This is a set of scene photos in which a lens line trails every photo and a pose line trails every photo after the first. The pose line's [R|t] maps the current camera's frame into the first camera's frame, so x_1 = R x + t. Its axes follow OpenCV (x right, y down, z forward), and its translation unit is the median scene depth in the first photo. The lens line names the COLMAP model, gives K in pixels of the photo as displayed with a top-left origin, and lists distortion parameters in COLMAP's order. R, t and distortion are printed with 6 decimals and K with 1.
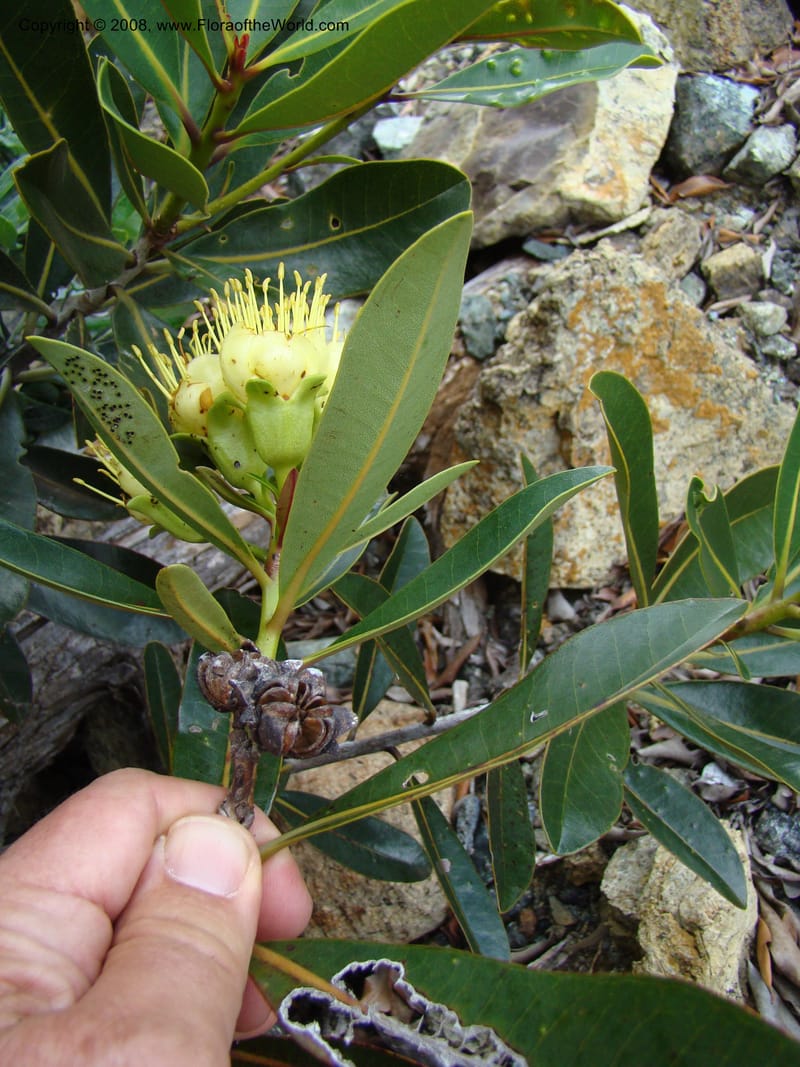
lens RADIAL K [[952.3, 0, 408.5], [0, 952.3, 553.3], [0, 0, 1]] dist [-0.167168, 0.086492]
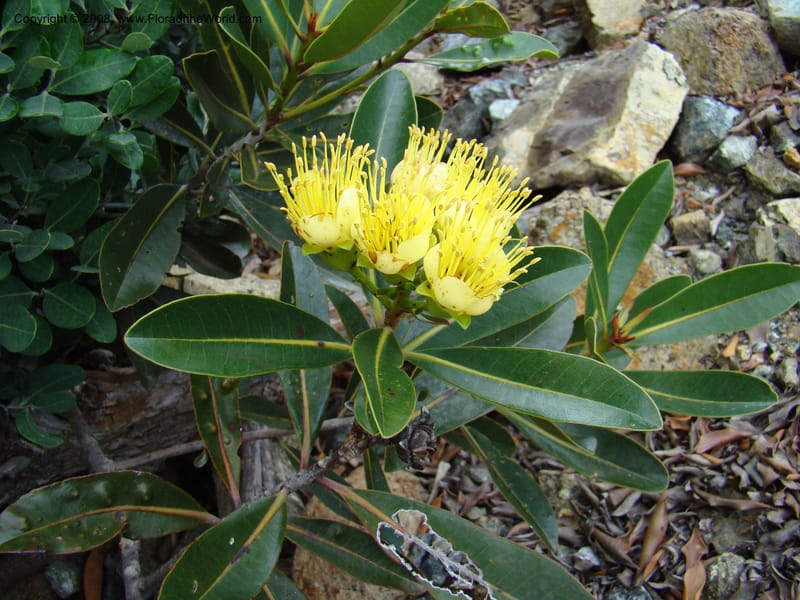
lens RADIAL K [[714.0, 0, 396.0], [0, 714.0, 318.1], [0, 0, 1]] dist [-0.167168, 0.086492]
pose [[0.960981, 0.190965, -0.200121, 0.160912], [-0.216569, 0.969490, -0.114831, 0.060838], [0.172087, 0.153691, 0.973019, -0.123540]]
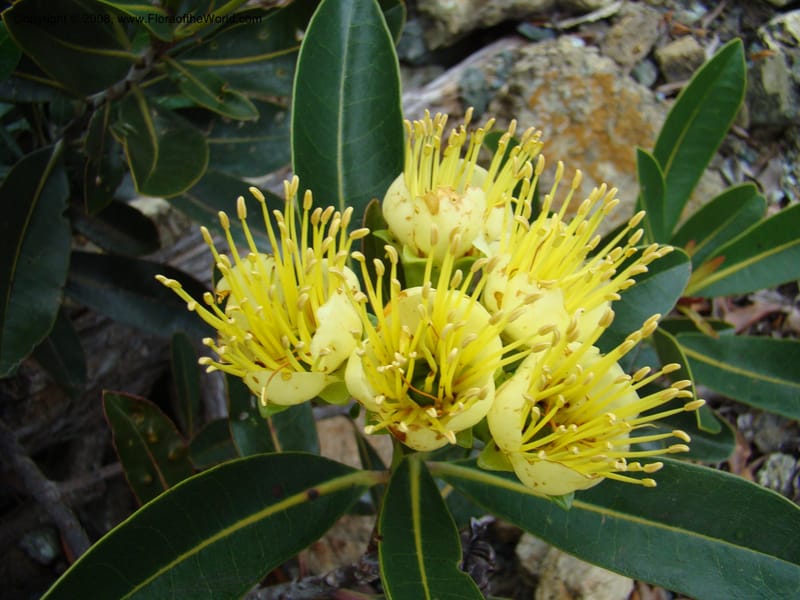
lens RADIAL K [[714.0, 0, 395.0], [0, 714.0, 300.5], [0, 0, 1]] dist [-0.167168, 0.086492]
pose [[0.993714, 0.063826, -0.091970, 0.083886], [-0.054474, 0.993410, 0.100844, -0.062923], [0.097800, -0.095200, 0.990642, 0.035826]]
